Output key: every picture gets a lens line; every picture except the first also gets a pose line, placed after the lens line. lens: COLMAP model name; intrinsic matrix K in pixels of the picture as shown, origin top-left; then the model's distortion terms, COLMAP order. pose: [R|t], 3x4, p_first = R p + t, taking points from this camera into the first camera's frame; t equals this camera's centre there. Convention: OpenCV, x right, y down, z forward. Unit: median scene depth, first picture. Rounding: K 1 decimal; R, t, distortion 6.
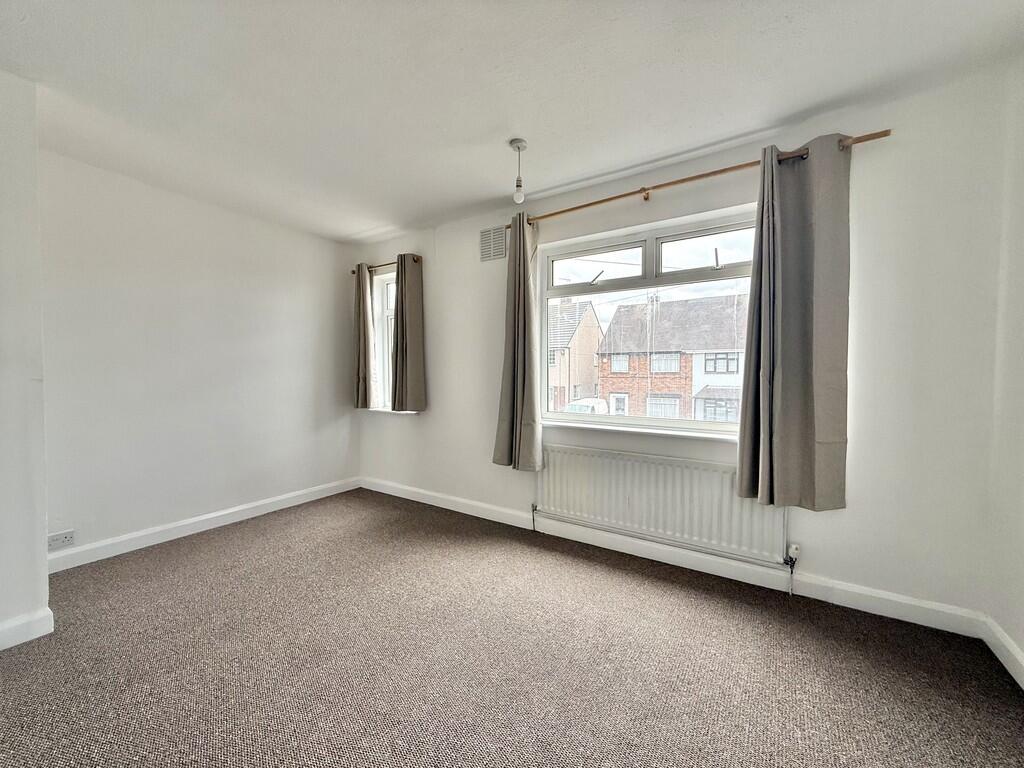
lens RADIAL K [[411.1, 0, 512.0], [0, 411.1, 384.0], [0, 0, 1]] dist [0.001075, 0.000091]
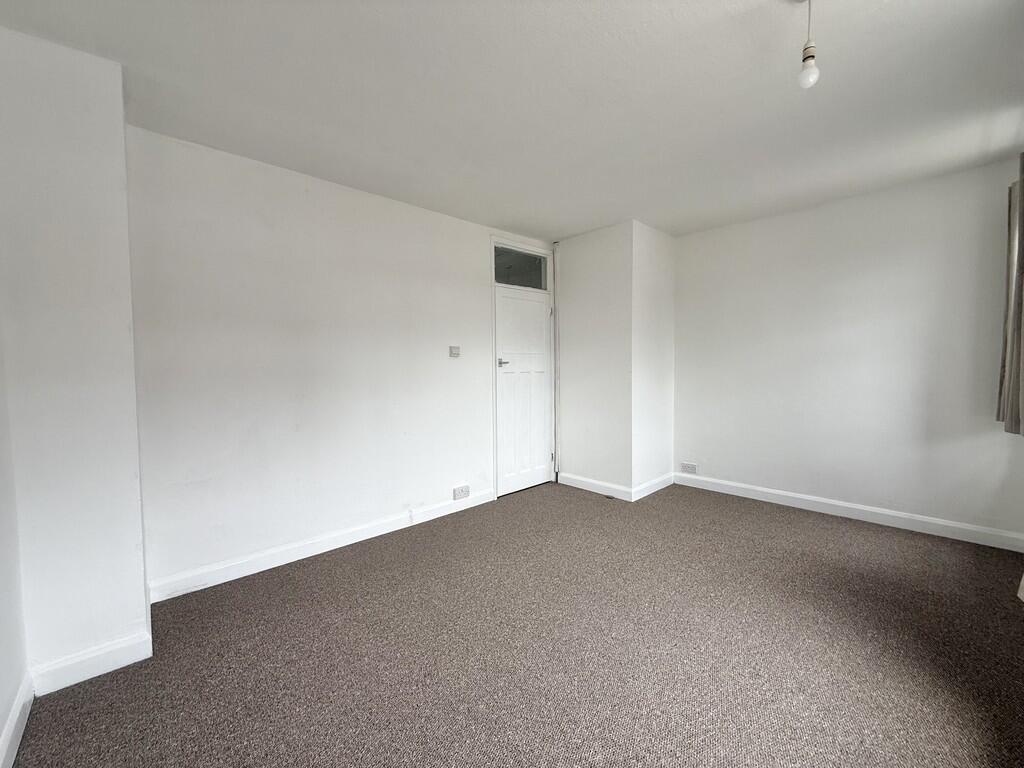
lens RADIAL K [[411.1, 0, 512.0], [0, 411.1, 384.0], [0, 0, 1]] dist [0.001075, 0.000091]
pose [[-0.248599, 0.043802, -0.967616, 0.519661], [-0.012751, 0.998742, 0.048487, -0.023717], [0.968523, 0.024392, -0.247727, 0.540294]]
